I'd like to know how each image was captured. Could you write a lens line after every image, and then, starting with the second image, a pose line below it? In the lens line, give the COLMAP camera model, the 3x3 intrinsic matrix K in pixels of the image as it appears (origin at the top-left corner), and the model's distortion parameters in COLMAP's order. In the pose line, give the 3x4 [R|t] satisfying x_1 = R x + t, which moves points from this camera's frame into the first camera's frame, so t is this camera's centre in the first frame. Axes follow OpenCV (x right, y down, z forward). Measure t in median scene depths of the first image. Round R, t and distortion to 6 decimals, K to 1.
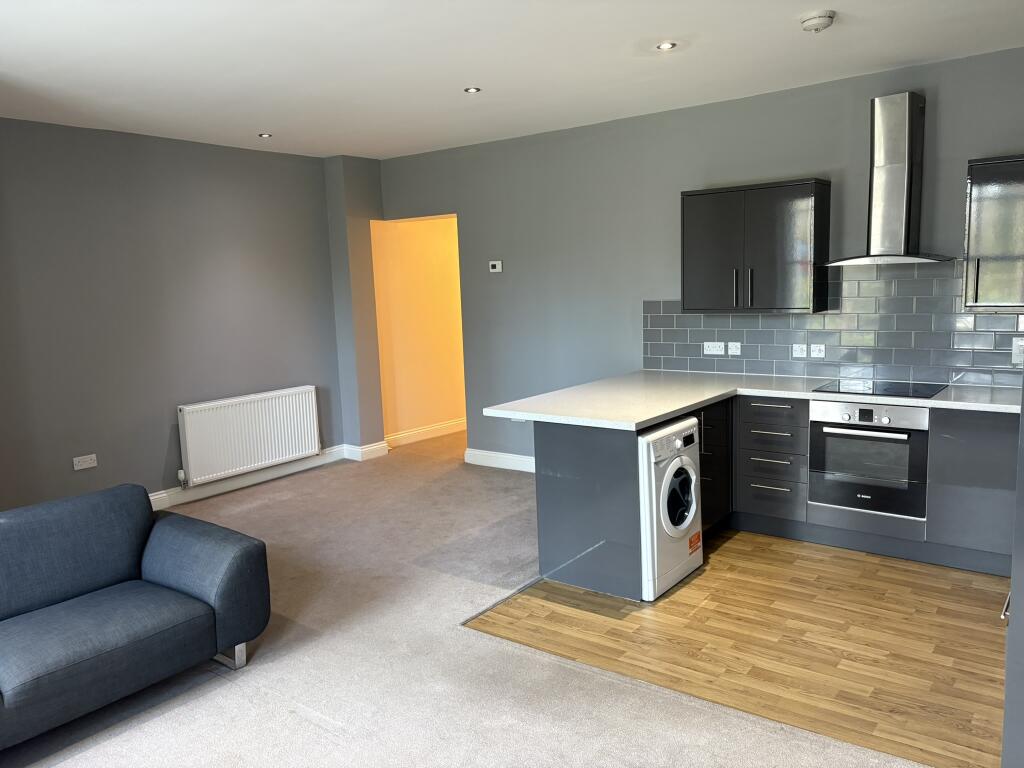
lens RADIAL K [[781.8, 0, 512.0], [0, 781.8, 384.0], [0, 0, 1]] dist [0.049513, -0.081901]
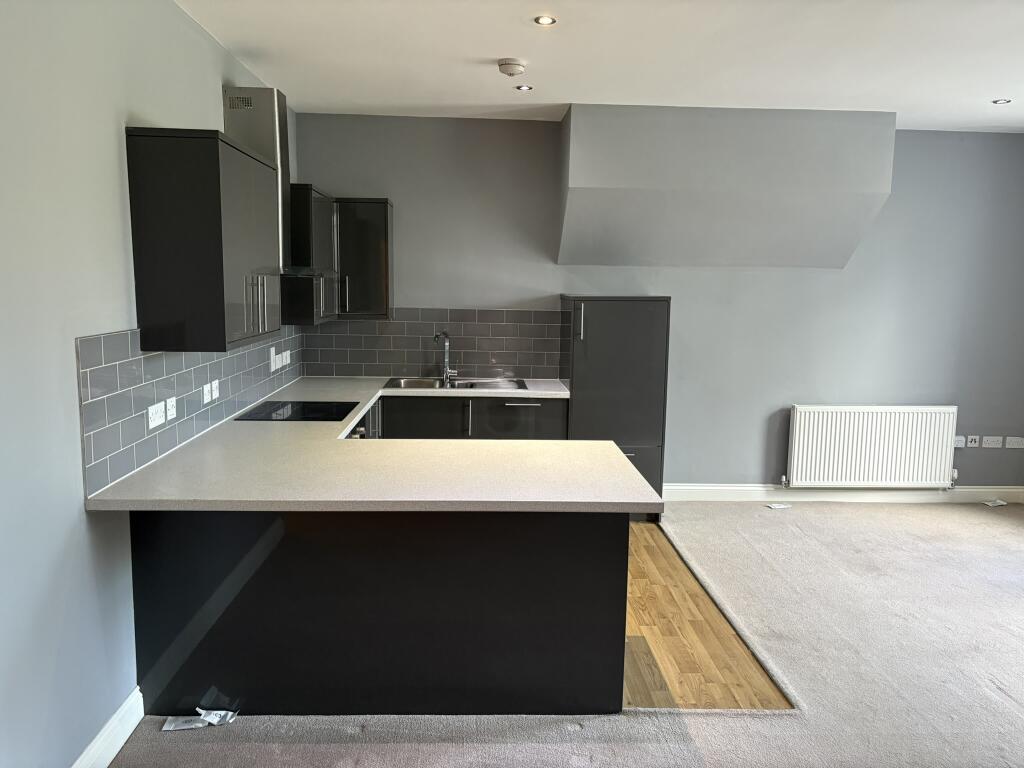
lens RADIAL K [[774.8, 0, 512.0], [0, 774.8, 384.0], [0, 0, 1]] dist [0.039288, -0.005146]
pose [[-0.644008, -0.077755, 0.761057, -0.451196], [0.113654, 0.974057, 0.195691, -0.204300], [-0.756529, 0.212524, -0.618464, 1.597964]]
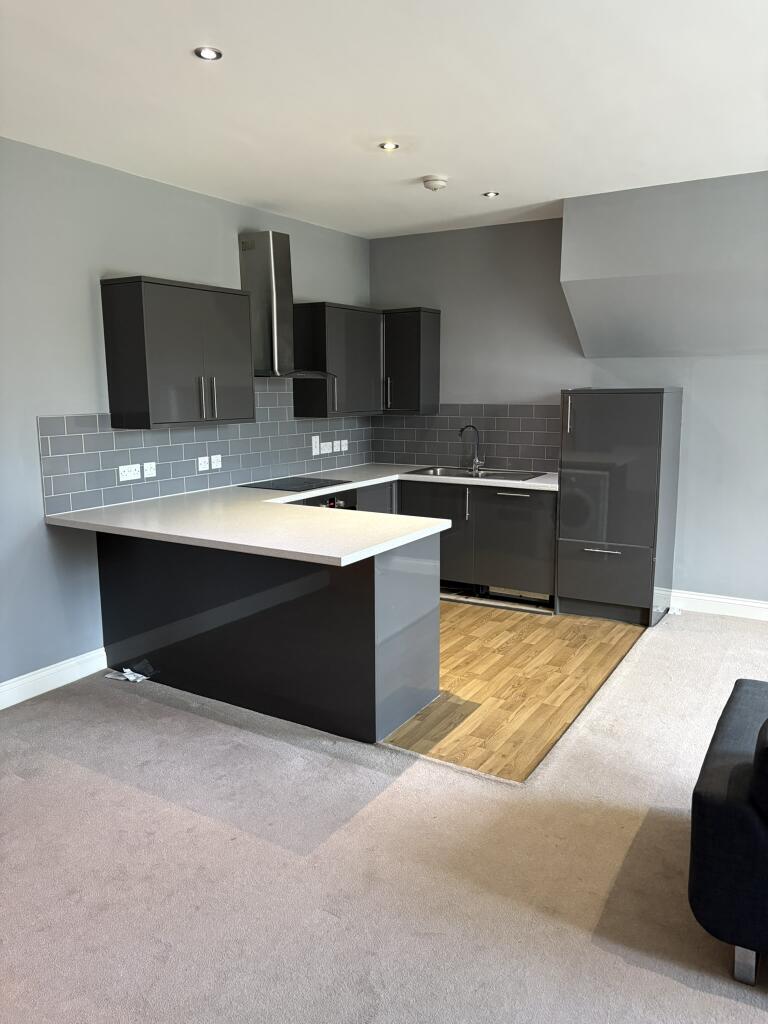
lens RADIAL K [[765.8, 0, 384.0], [0, 765.8, 512.0], [0, 0, 1]] dist [0.020232, -0.002647]
pose [[-0.102491, -0.125850, 0.986741, -0.793773], [0.150496, 0.978584, 0.140442, -0.108559], [-0.983284, 0.162895, -0.081356, 1.128255]]
